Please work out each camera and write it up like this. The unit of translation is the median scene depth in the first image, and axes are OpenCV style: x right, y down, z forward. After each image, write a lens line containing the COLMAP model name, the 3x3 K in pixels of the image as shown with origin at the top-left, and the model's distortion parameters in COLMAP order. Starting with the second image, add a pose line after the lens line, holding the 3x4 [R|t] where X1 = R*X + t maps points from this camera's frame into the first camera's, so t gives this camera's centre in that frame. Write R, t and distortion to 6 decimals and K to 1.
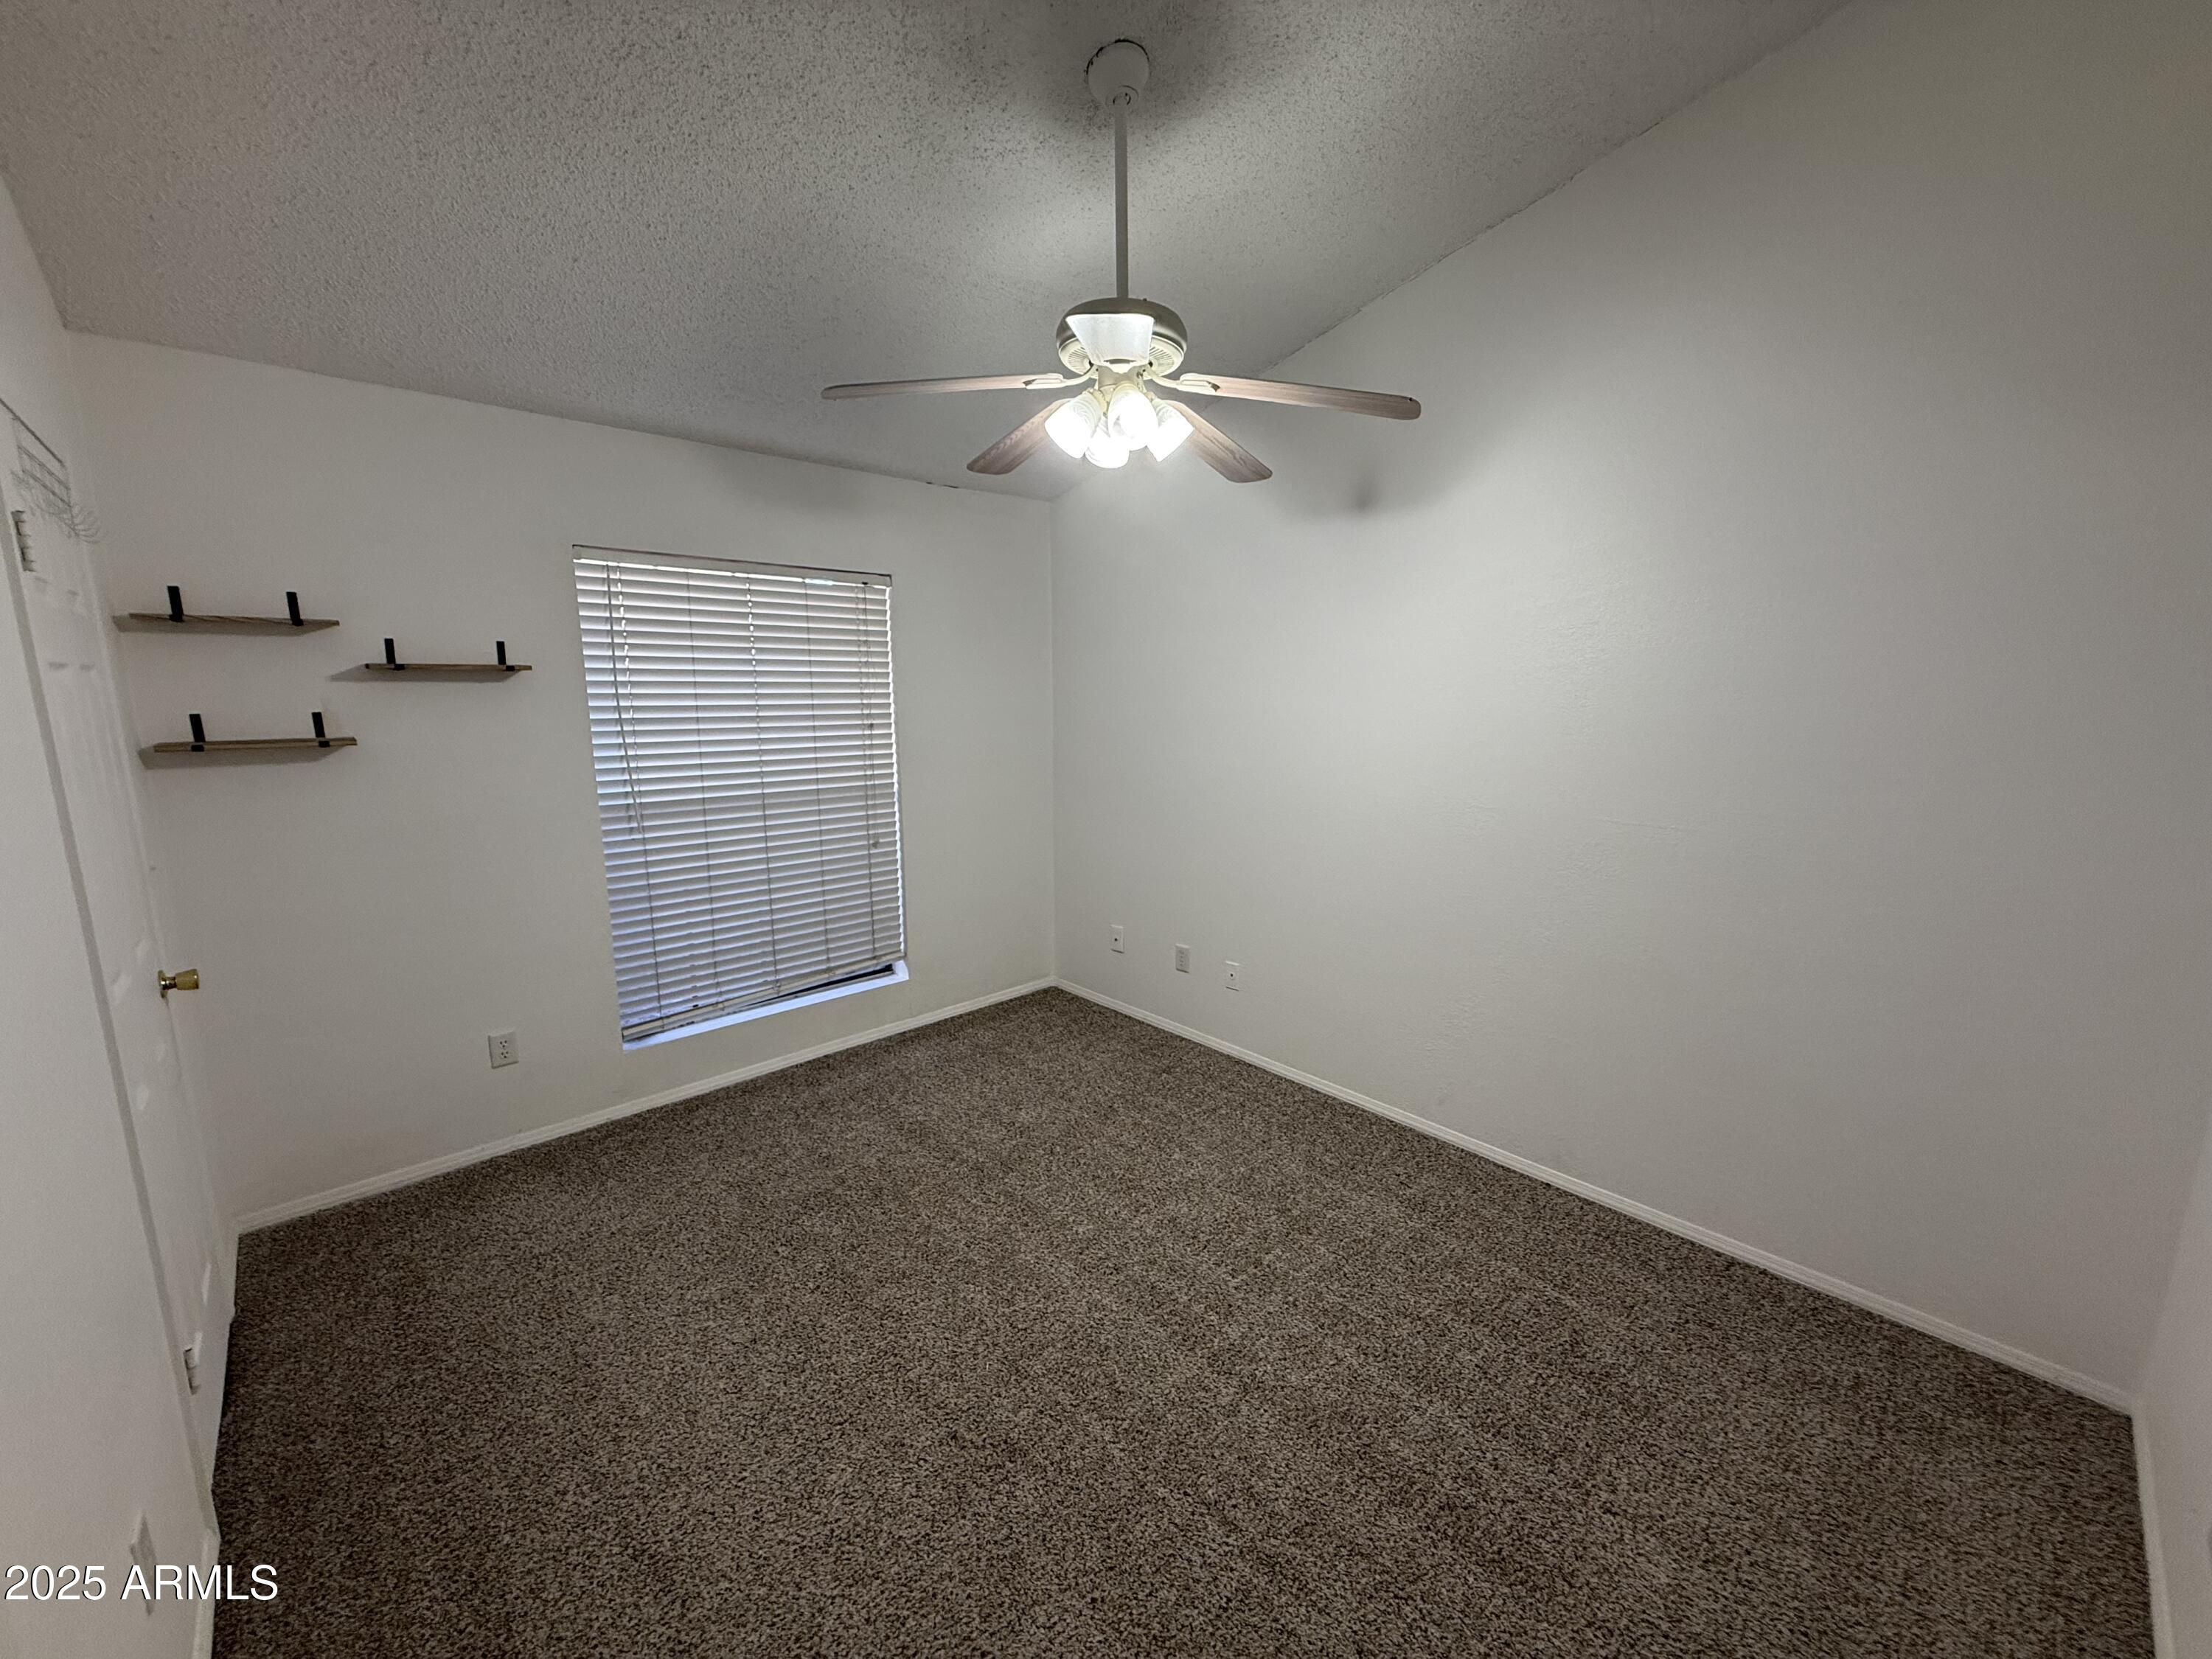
lens RADIAL K [[876.6, 0, 1087.3], [0, 876.6, 823.9], [0, 0, 1]] dist [-0.000692, 0.000300]
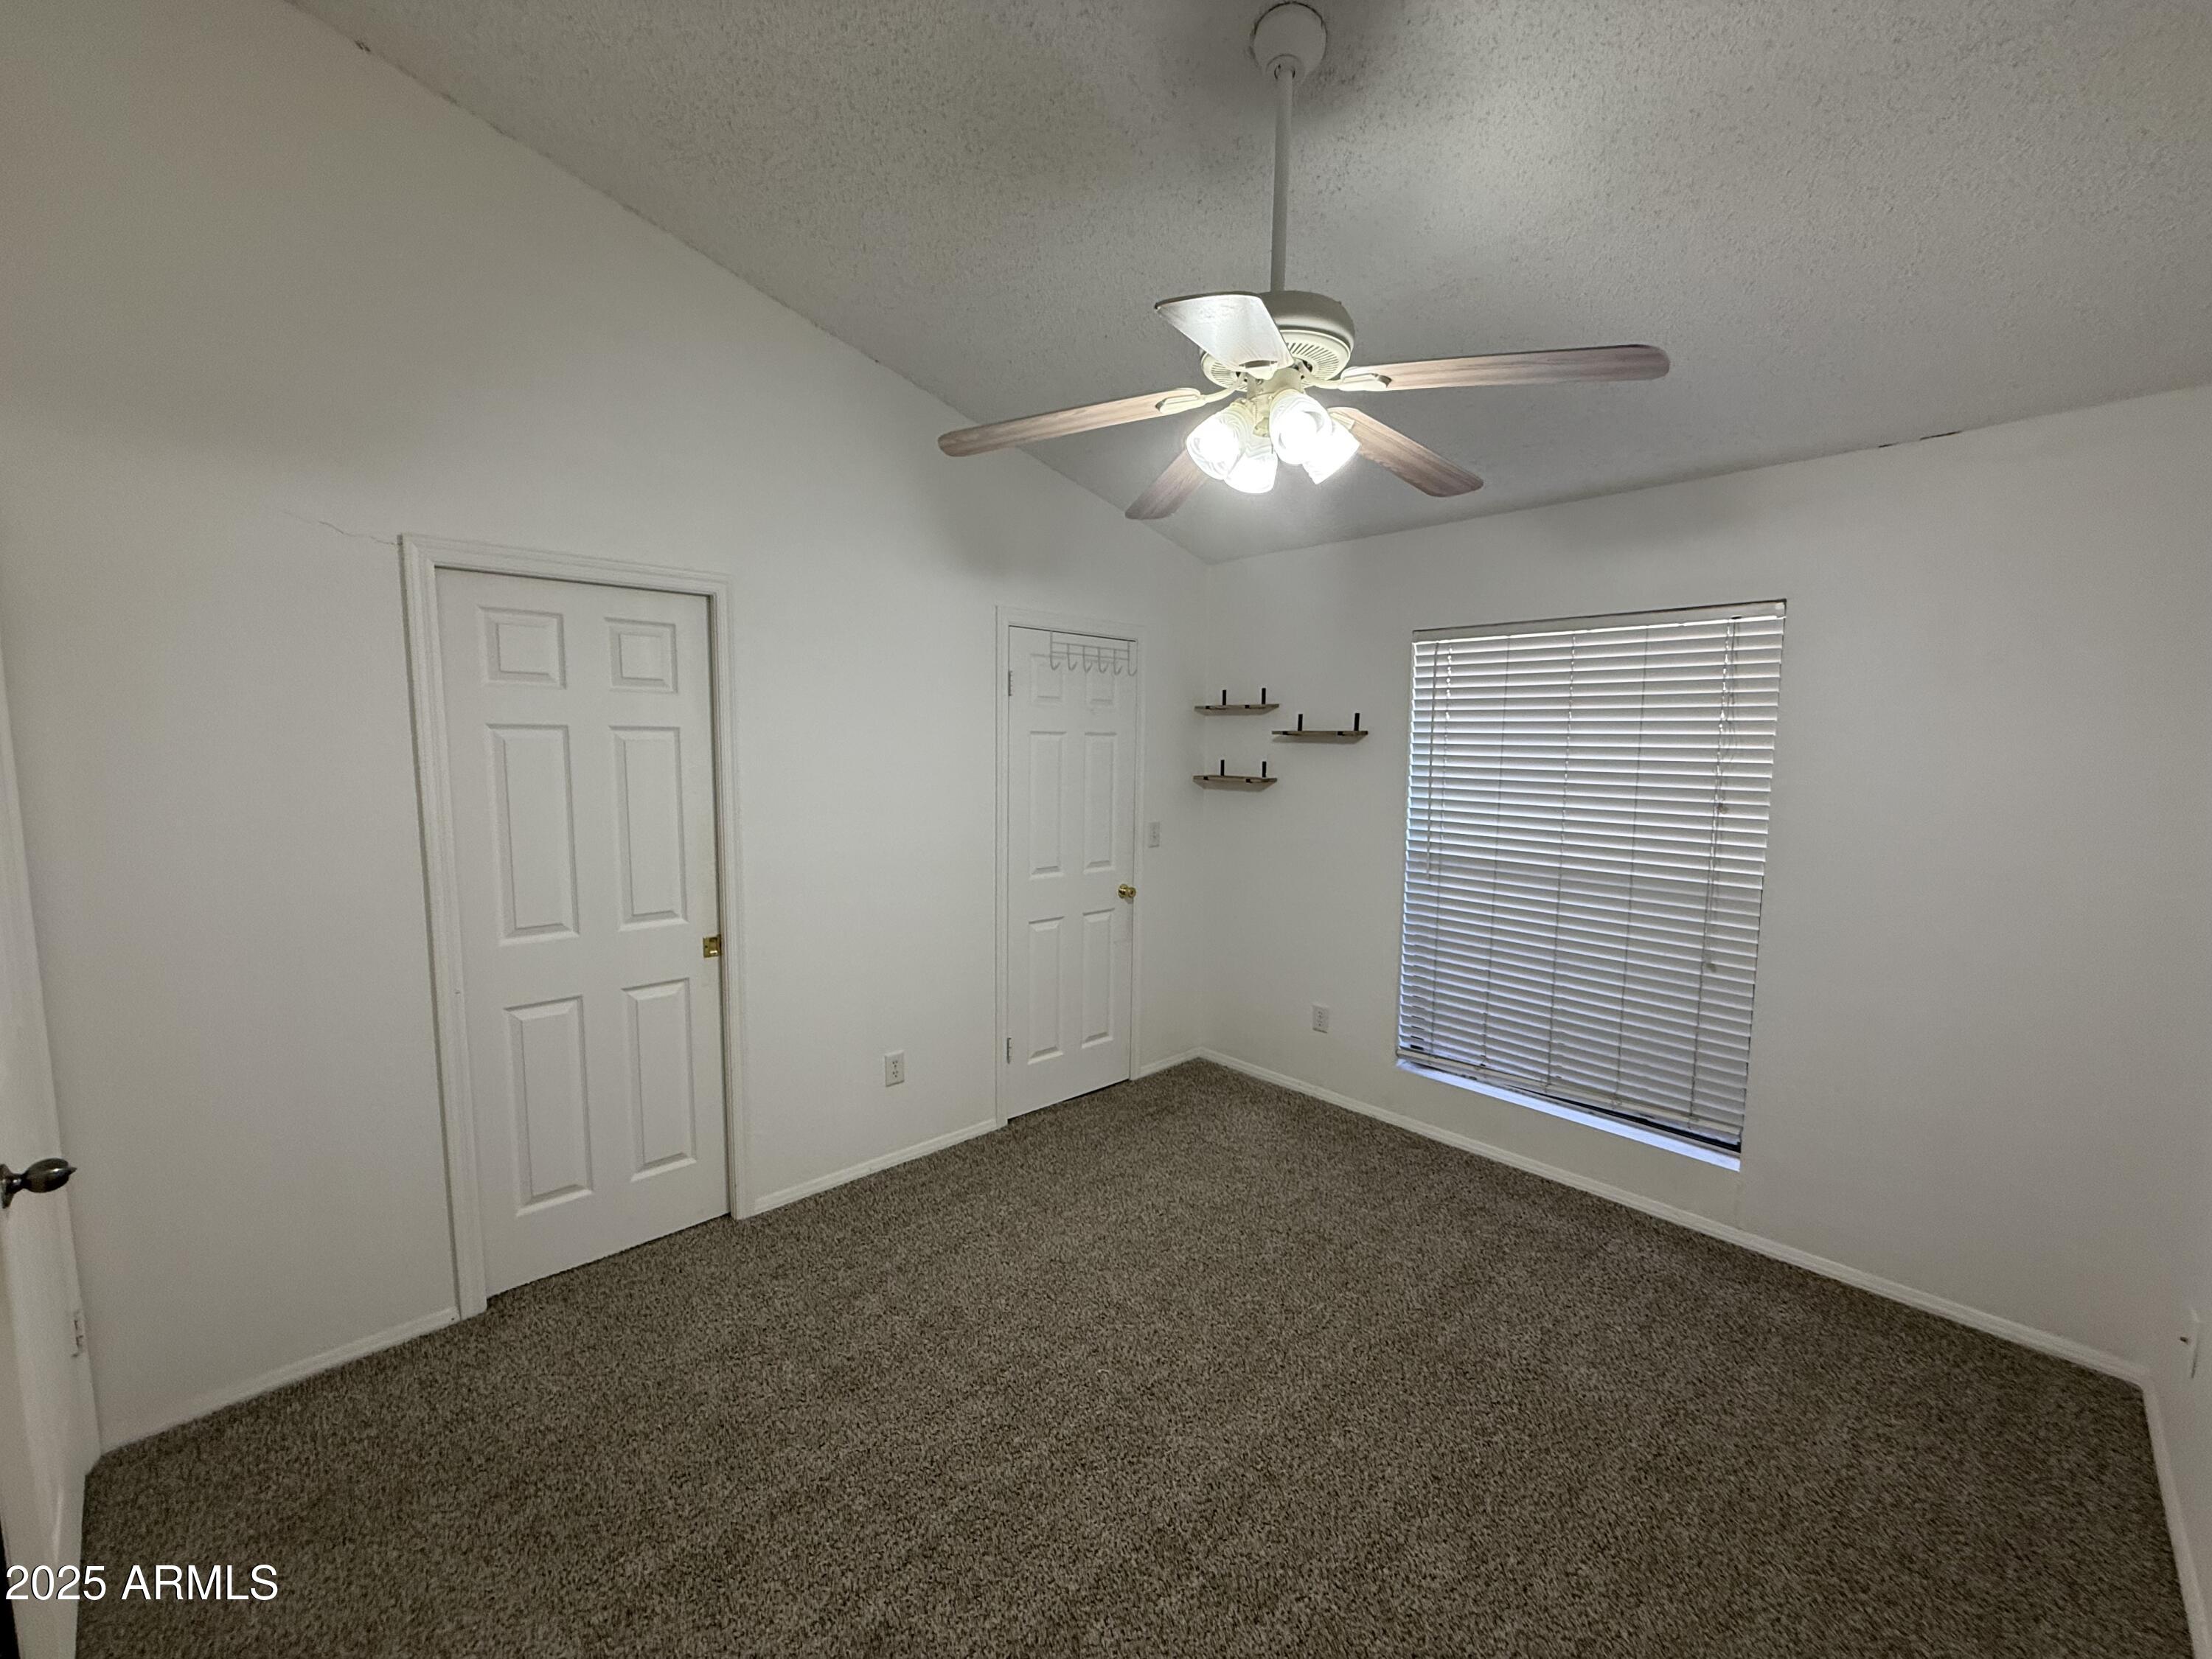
lens RADIAL K [[876.6, 0, 1167.5], [0, 876.6, 838.5], [0, 0, 1]] dist [-0.000692, 0.000300]
pose [[0.040194, 0.093307, -0.994826, 0.524339], [-0.184987, 0.979114, 0.084359, -0.066424], [0.981919, 0.180639, 0.056615, 0.547867]]
